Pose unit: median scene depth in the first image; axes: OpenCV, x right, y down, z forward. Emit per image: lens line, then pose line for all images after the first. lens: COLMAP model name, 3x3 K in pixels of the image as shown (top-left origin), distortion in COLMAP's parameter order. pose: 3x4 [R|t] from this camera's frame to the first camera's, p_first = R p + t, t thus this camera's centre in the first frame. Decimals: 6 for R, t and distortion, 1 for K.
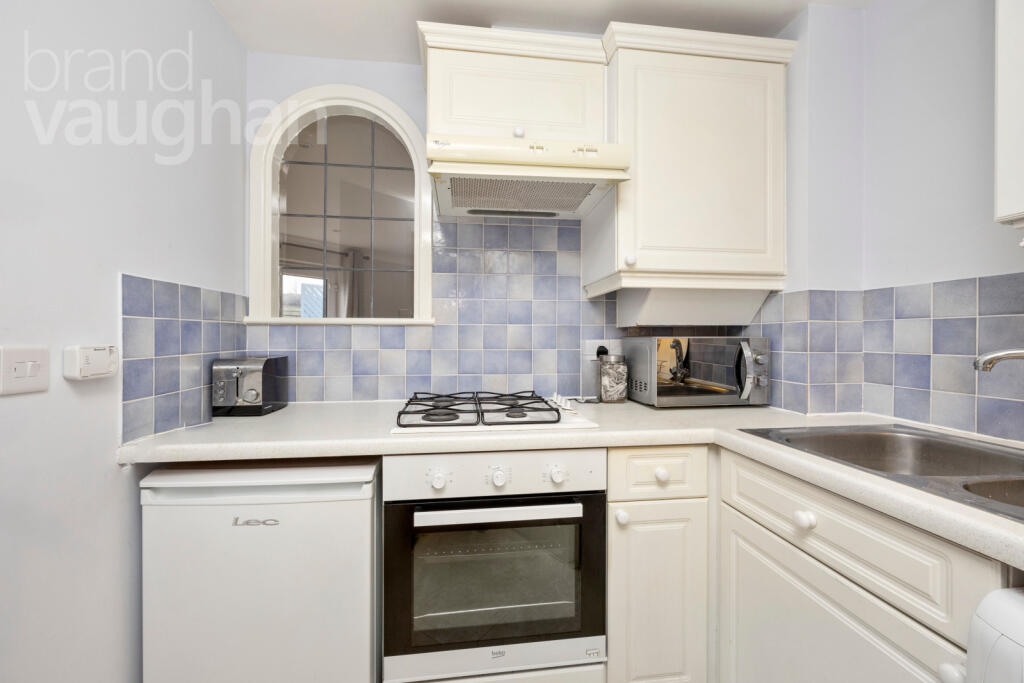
lens RADIAL K [[408.0, 0, 511.1], [0, 408.0, 340.0], [0, 0, 1]] dist [-0.003576, -0.000204]
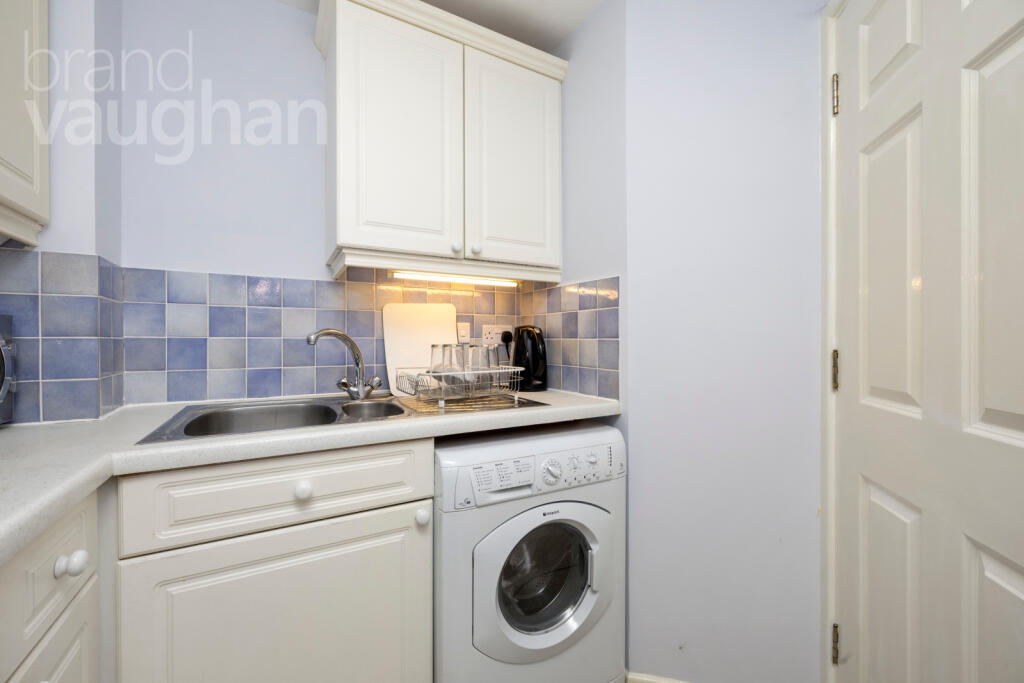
lens RADIAL K [[408.0, 0, 511.1], [0, 408.0, 340.0], [0, 0, 1]] dist [-0.003576, -0.000204]
pose [[-0.377653, 0.003243, 0.925942, -0.310911], [0.011343, 0.999935, 0.001124, 0.050162], [-0.925878, 0.010927, -0.377665, 0.649964]]
